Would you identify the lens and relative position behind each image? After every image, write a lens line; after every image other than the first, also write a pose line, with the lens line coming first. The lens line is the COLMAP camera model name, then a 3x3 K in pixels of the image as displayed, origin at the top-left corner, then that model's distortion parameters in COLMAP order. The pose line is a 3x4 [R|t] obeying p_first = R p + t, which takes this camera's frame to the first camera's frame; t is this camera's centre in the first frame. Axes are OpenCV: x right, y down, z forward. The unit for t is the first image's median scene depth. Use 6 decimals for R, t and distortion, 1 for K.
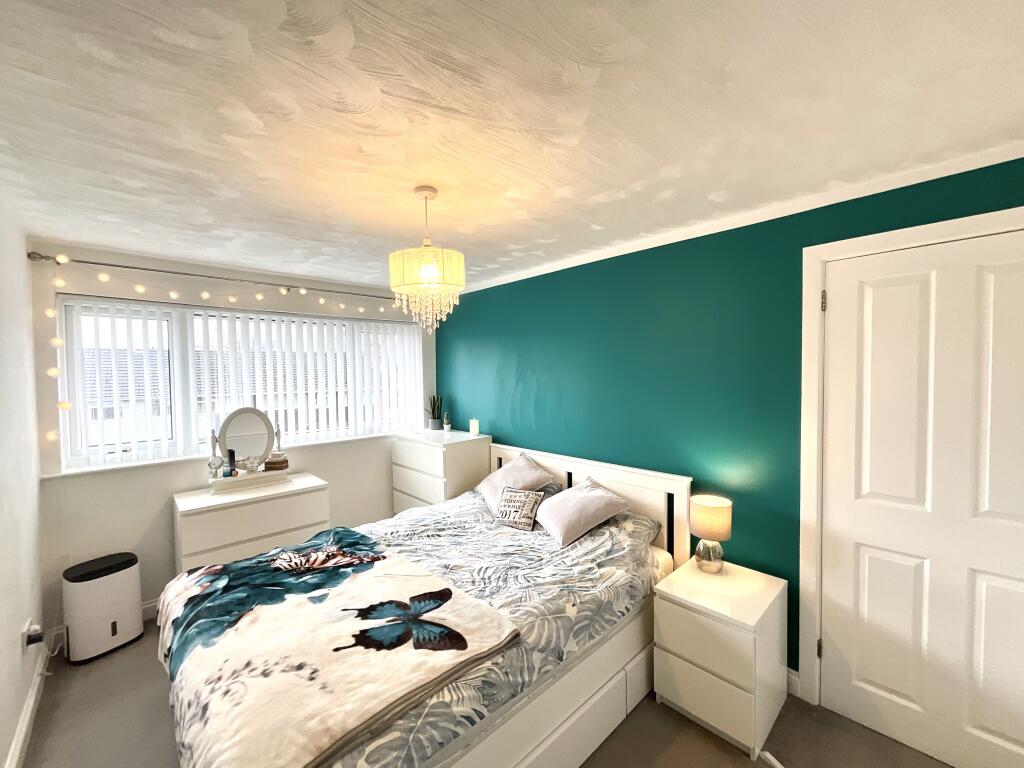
lens RADIAL K [[411.6, 0, 510.4], [0, 411.6, 381.2], [0, 0, 1]] dist [-0.009962, 0.000442]
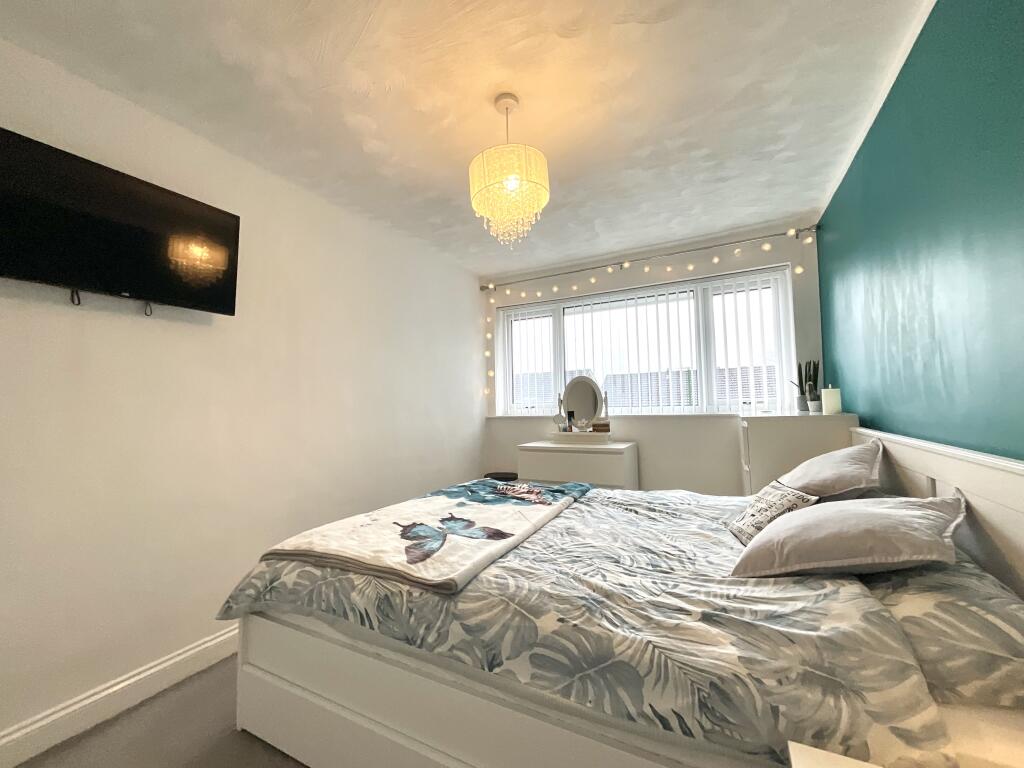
lens RADIAL K [[411.6, 0, 510.4], [0, 411.6, 381.2], [0, 0, 1]] dist [-0.009962, 0.000442]
pose [[0.329774, -0.045188, -0.942978, 0.651593], [0.001074, 0.998871, -0.047490, 0.222518], [0.944059, 0.014648, 0.329451, 0.693997]]
